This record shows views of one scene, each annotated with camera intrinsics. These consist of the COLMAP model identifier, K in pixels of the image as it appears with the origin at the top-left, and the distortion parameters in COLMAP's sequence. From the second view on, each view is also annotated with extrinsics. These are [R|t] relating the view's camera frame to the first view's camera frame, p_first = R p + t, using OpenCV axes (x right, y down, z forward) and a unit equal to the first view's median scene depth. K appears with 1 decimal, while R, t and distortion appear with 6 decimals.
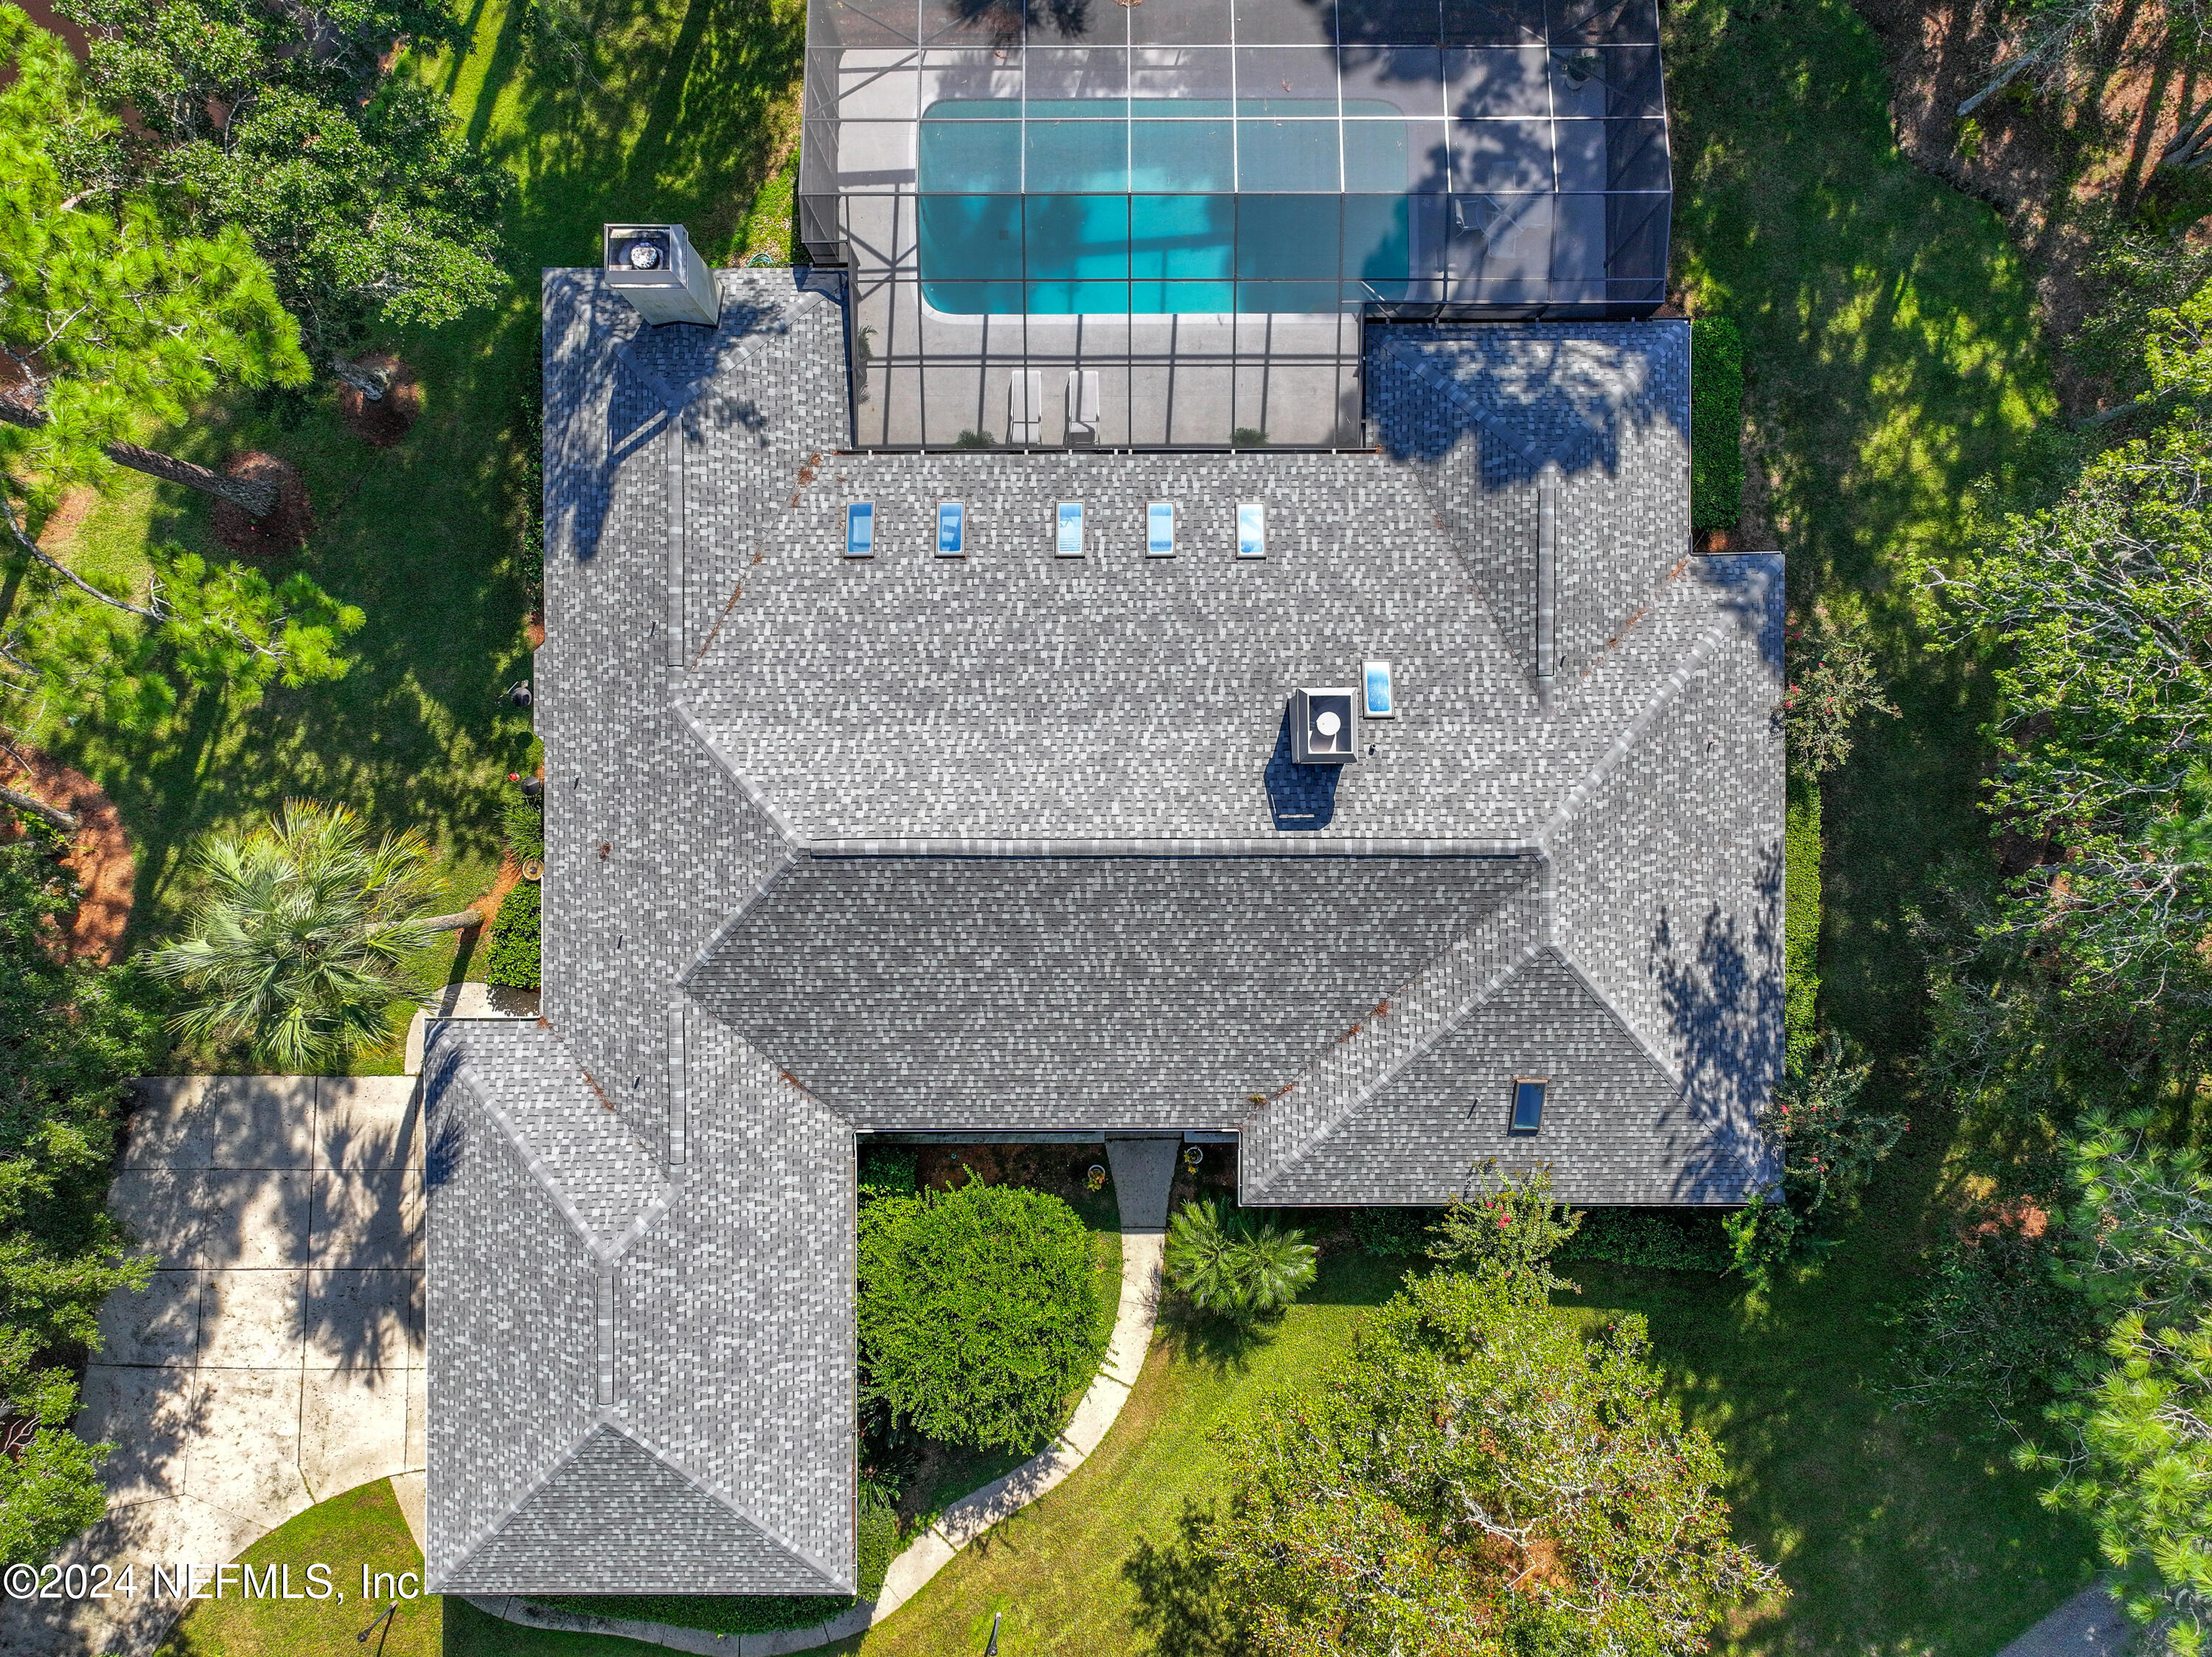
lens RADIAL K [[1595.6, 0, 1112.4], [0, 1595.6, 827.2], [0, 0, 1]] dist [-0.008414, 0.027244]
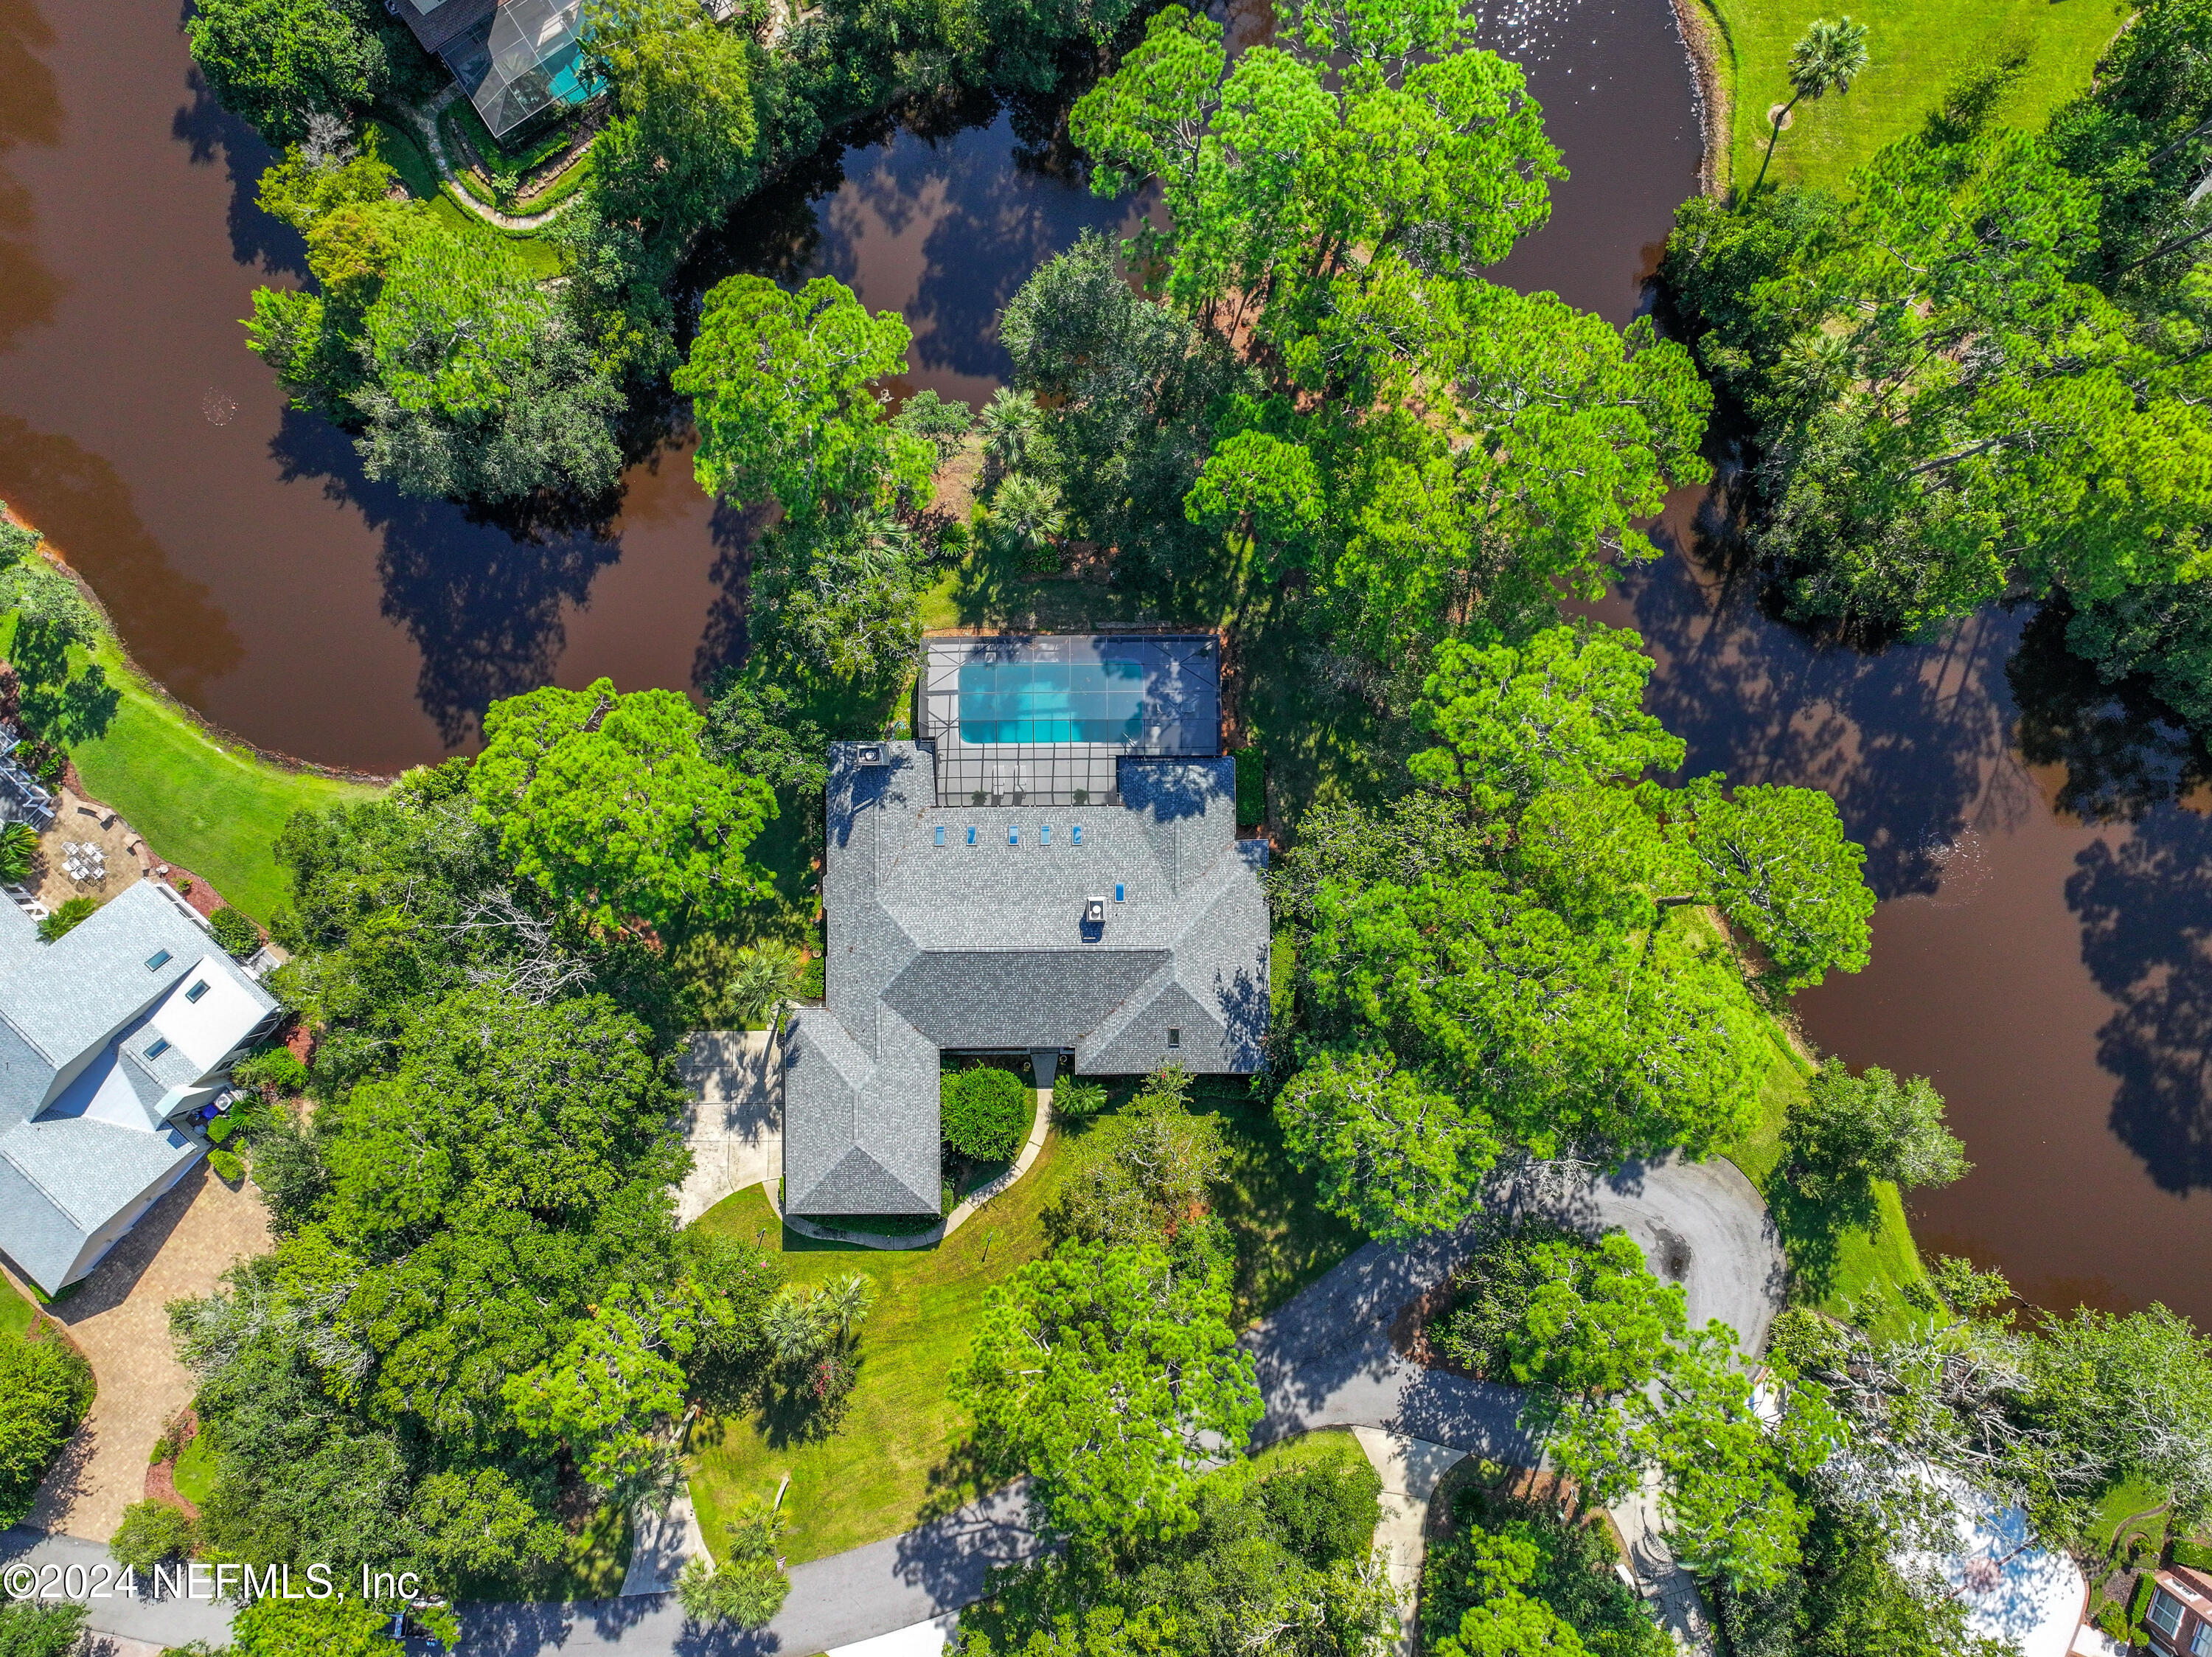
lens RADIAL K [[1595.6, 0, 1099.6], [0, 1595.6, 830.9], [0, 0, 1]] dist [-0.008414, 0.027244]
pose [[0.999844, -0.007102, -0.016145, 0.170706], [0.007149, 0.999970, 0.002838, -0.198743], [0.016125, -0.002953, 0.999866, -1.810383]]
